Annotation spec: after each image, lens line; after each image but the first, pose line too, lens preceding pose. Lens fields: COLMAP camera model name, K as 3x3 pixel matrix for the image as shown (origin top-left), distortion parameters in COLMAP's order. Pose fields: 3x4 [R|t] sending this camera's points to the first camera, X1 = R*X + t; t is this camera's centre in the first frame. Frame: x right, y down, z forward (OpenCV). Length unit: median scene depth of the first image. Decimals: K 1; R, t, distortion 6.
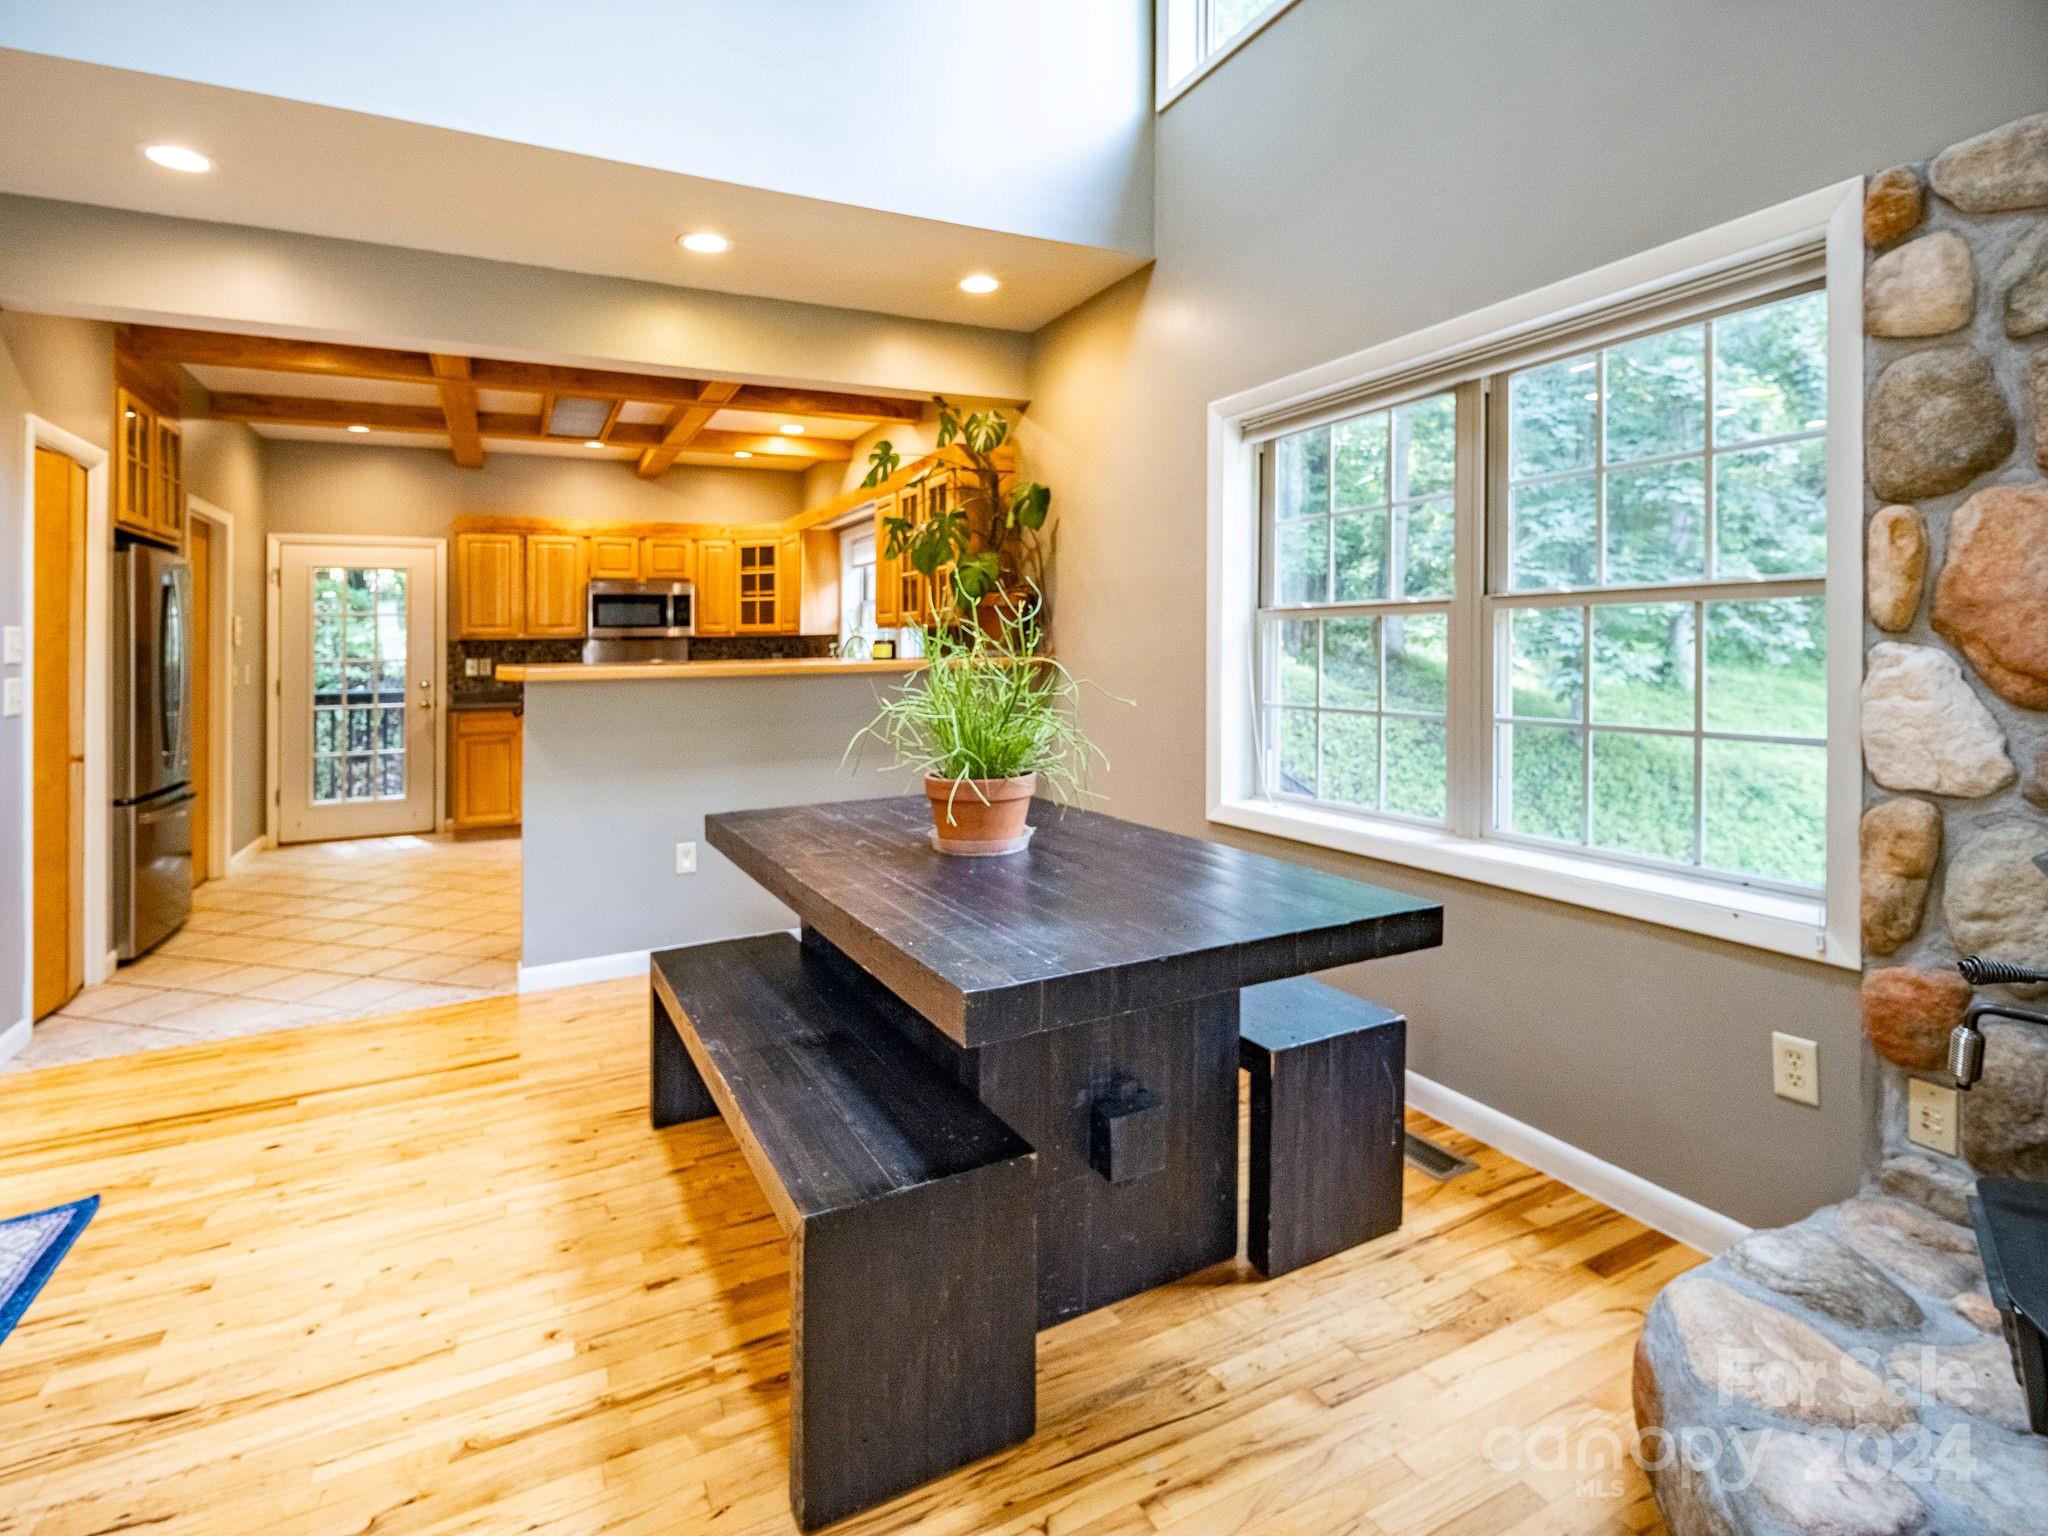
lens RADIAL K [[1013.8, 0, 1019.7], [0, 1013.8, 626.9], [0, 0, 1]] dist [0.003919, -0.002227]
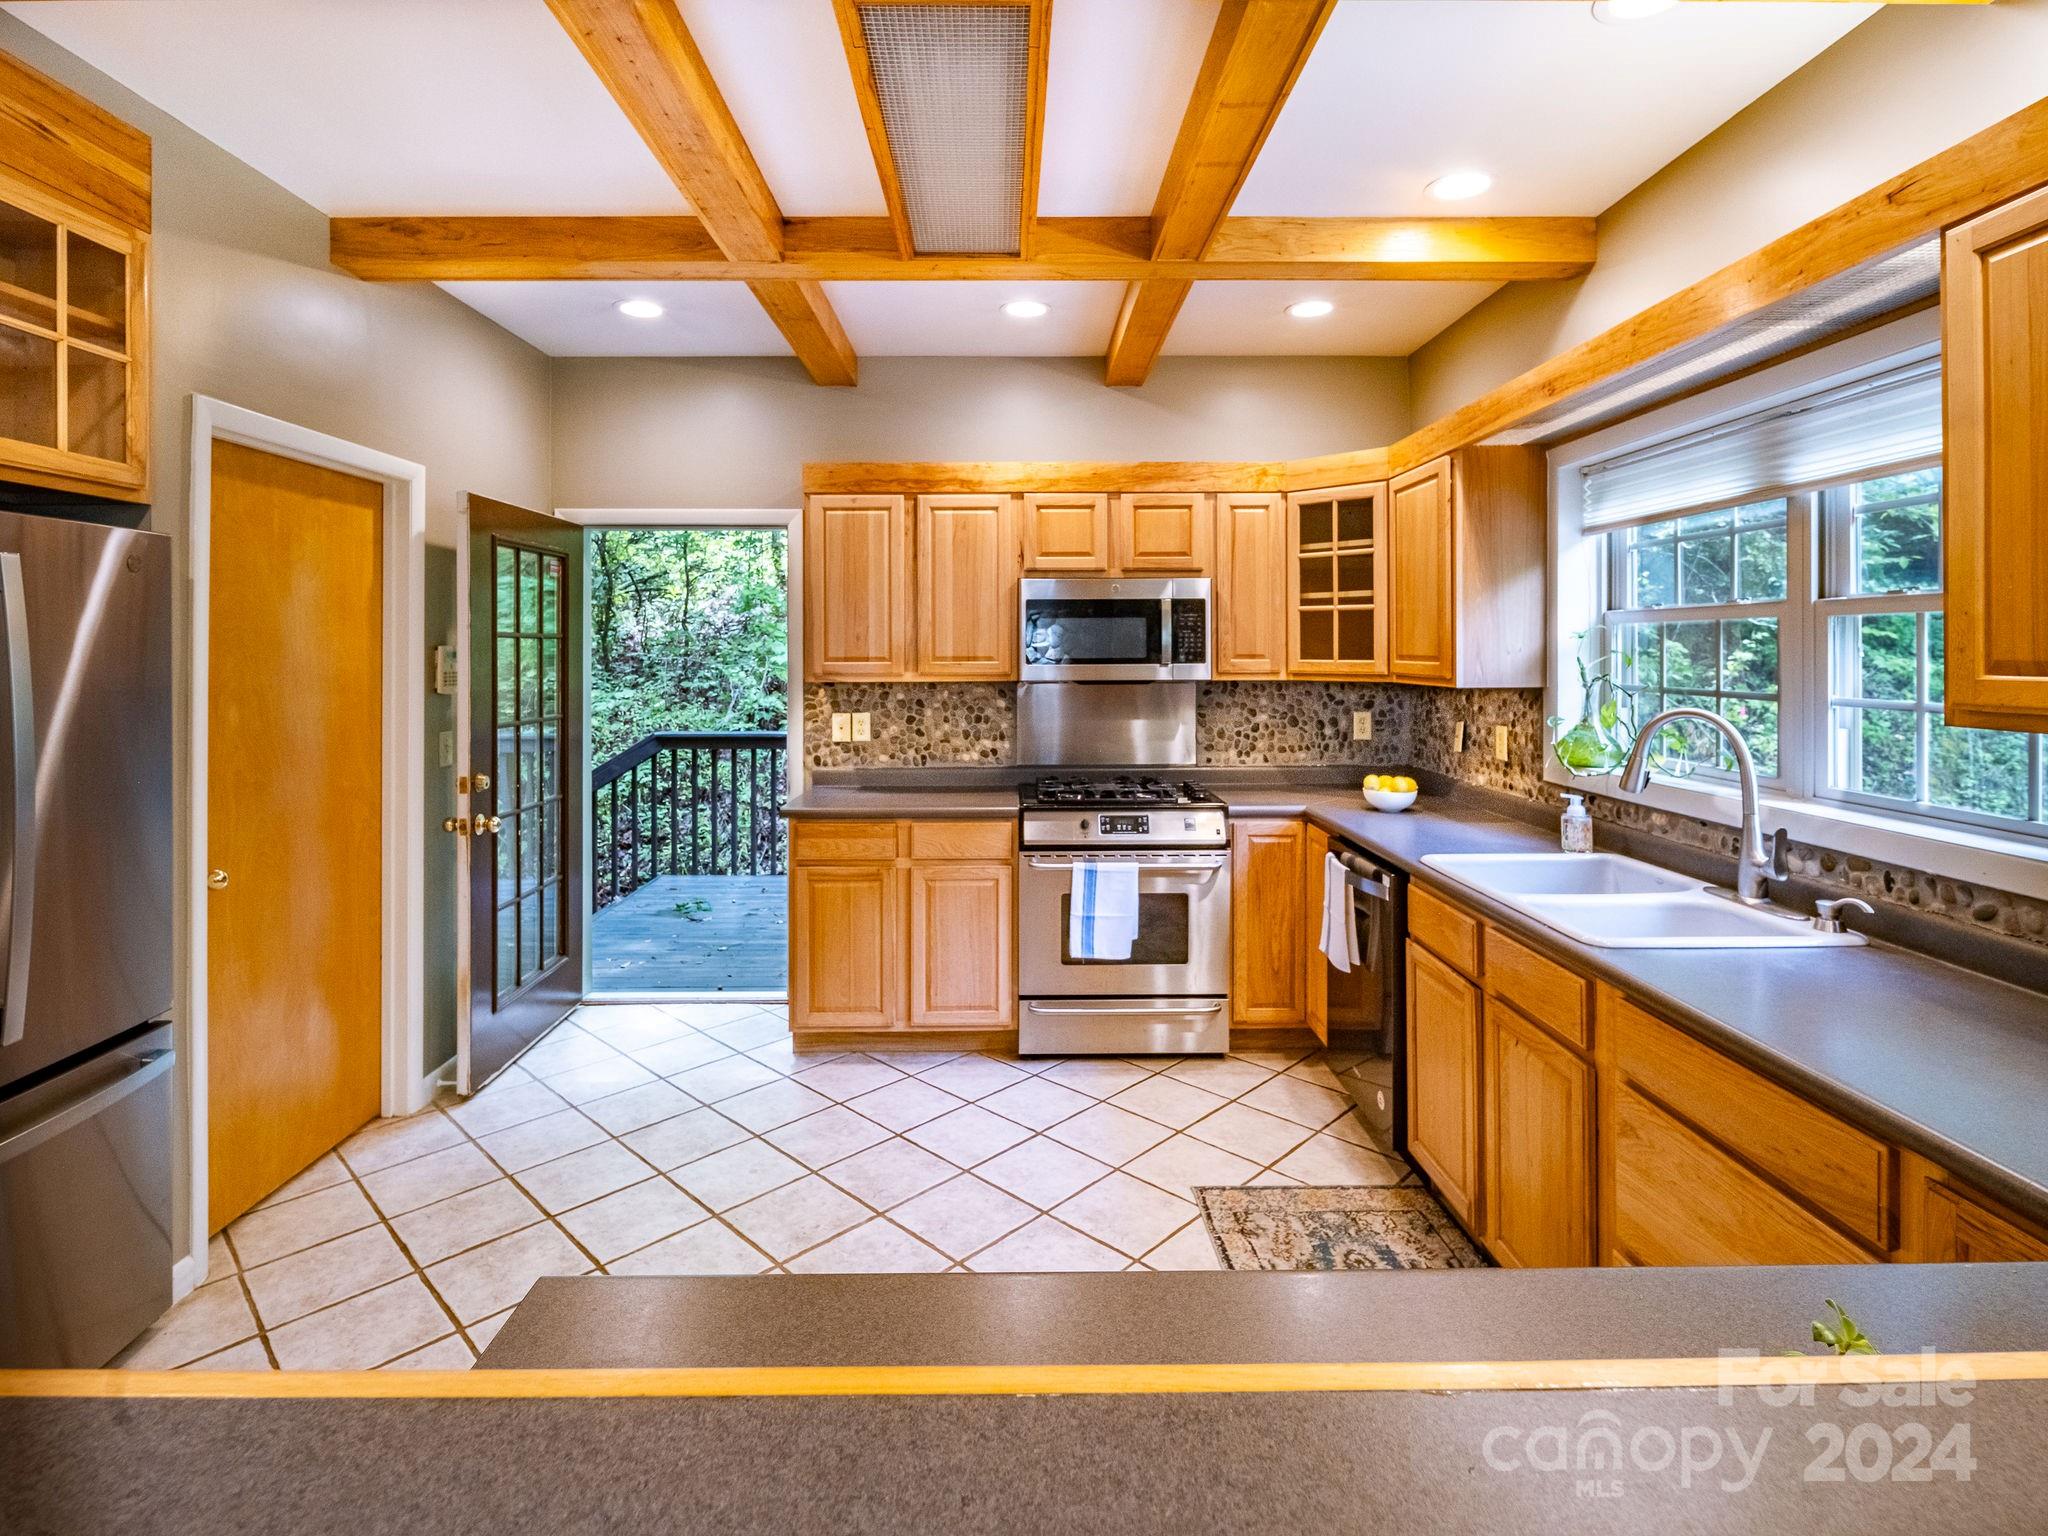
lens RADIAL K [[1013.8, 0, 1011.3], [0, 1013.8, 642.9], [0, 0, 1]] dist [0.003919, -0.002227]
pose [[0.894157, 0.009661, -0.447650, -0.281615], [-0.004246, 0.999905, 0.013098, -0.025104], [0.447734, -0.009811, 0.894113, 0.771945]]
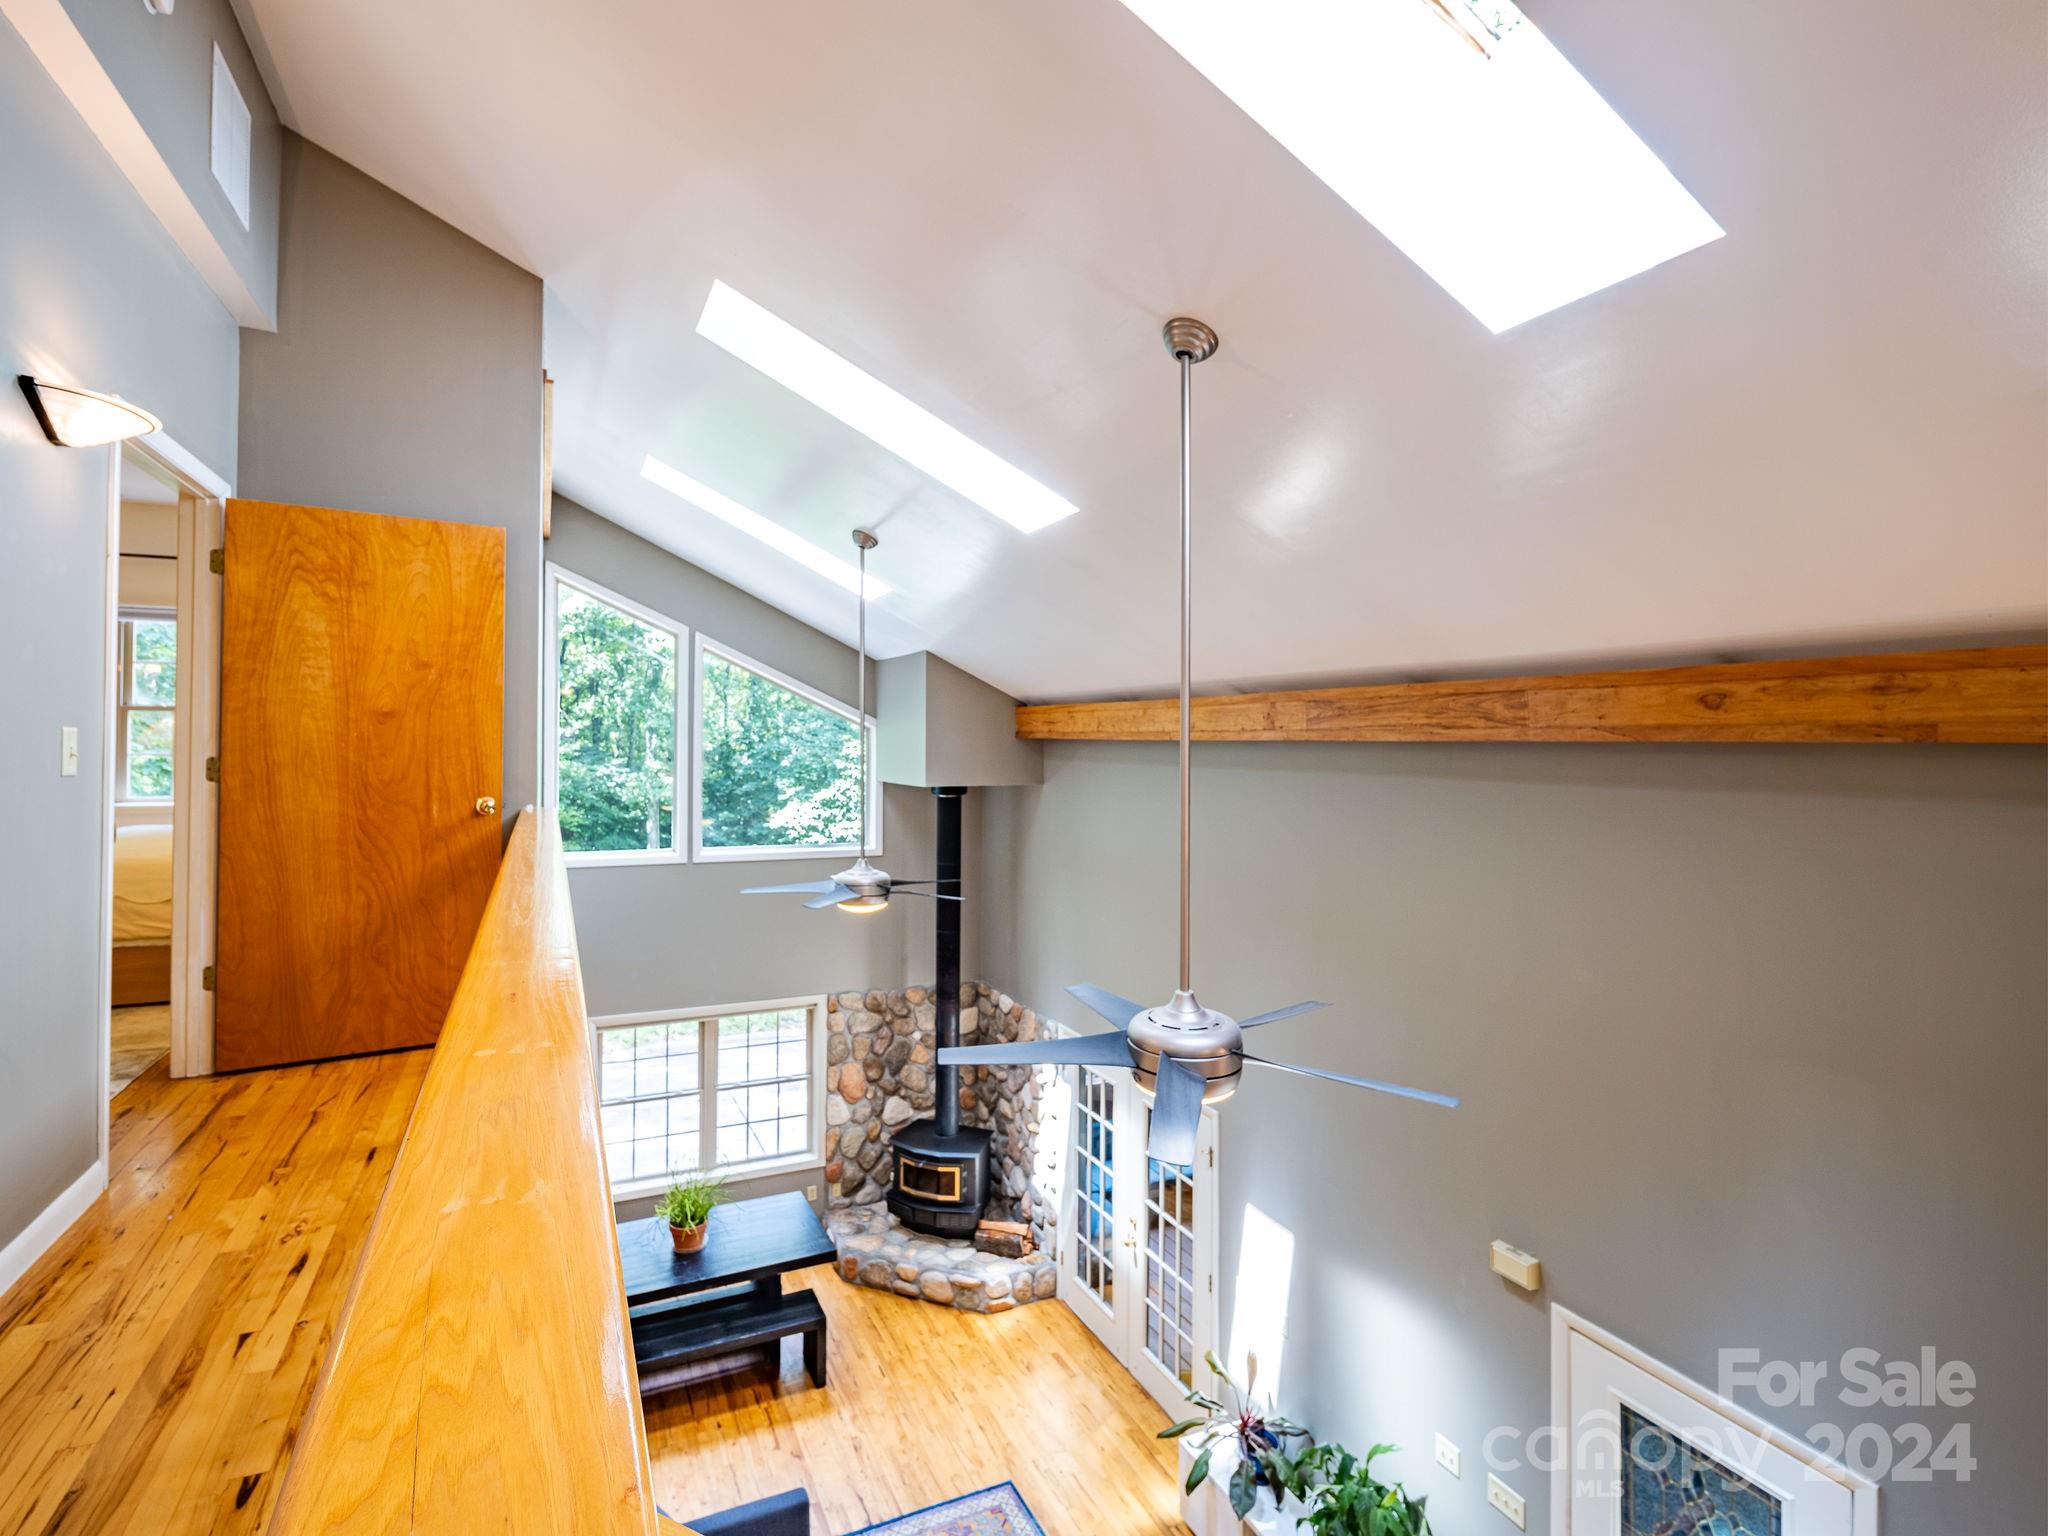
lens RADIAL K [[1013.8, 0, 975.3], [0, 1013.8, 690.9], [0, 0, 1]] dist [0.003919, -0.002227]
pose [[0.075068, 0.038295, 0.996443, -1.436296], [-0.018205, 0.999148, -0.037028, -0.628973], [-0.997012, -0.015361, 0.075701, -0.005507]]
